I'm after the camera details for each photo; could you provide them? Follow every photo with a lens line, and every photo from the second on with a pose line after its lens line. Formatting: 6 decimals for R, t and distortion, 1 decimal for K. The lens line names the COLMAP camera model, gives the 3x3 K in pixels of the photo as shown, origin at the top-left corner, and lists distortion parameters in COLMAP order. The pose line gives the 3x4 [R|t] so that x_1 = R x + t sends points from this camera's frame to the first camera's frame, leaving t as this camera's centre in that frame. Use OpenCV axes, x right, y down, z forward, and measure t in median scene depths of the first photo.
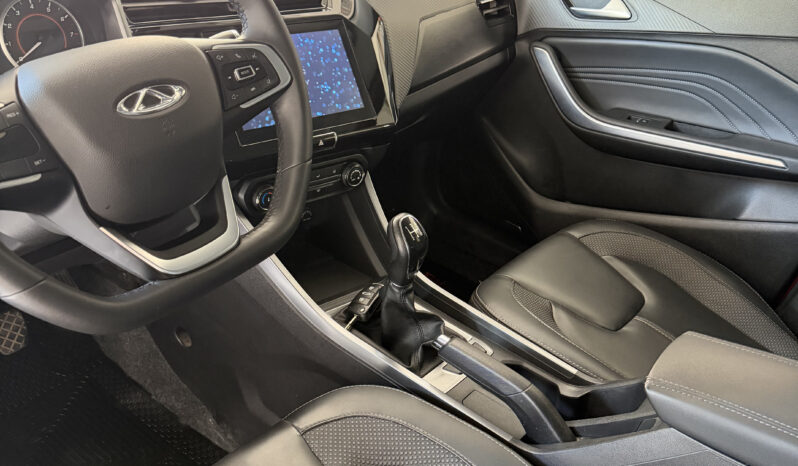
lens RADIAL K [[743.1, 0, 399.0], [0, 743.1, 233.0], [0, 0, 1]] dist [0.051824, -0.003822]
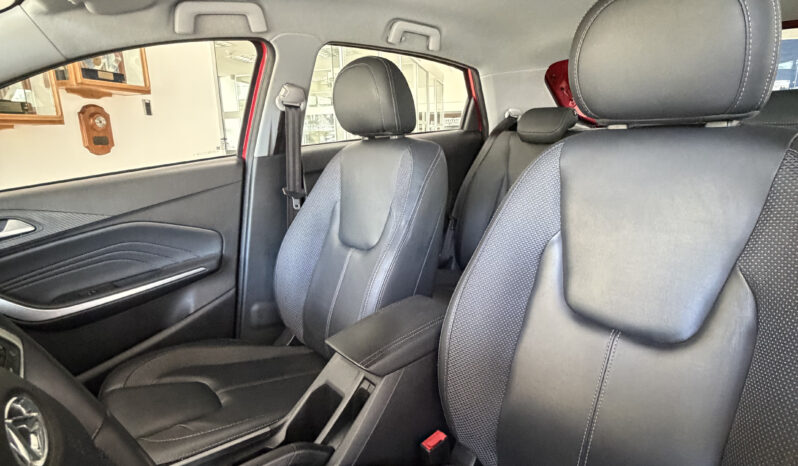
lens RADIAL K [[420.1, 0, 399.0], [0, 420.1, 233.0], [0, 0, 1]] dist [-0.001649, -0.000247]
pose [[0.215993, -0.329366, 0.919165, -0.304416], [0.520850, 0.835126, 0.176859, -0.126897], [-0.825871, 0.440547, 0.351932, 0.360750]]
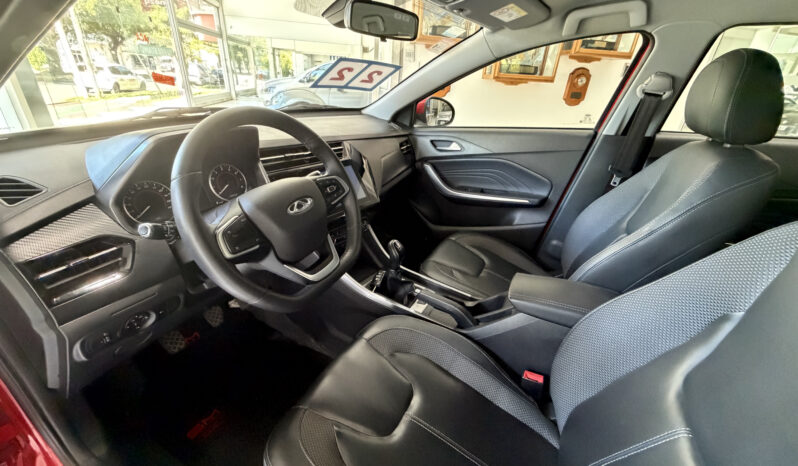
lens RADIAL K [[313.0, 0, 399.0], [0, 313.0, 233.0], [0, 0, 1]] dist [0.000064, -0.000013]
pose [[0.982978, -0.122984, 0.136487, -0.103874], [0.127482, 0.991534, -0.024688, -0.020316], [-0.132295, 0.041668, 0.990334, 0.014322]]
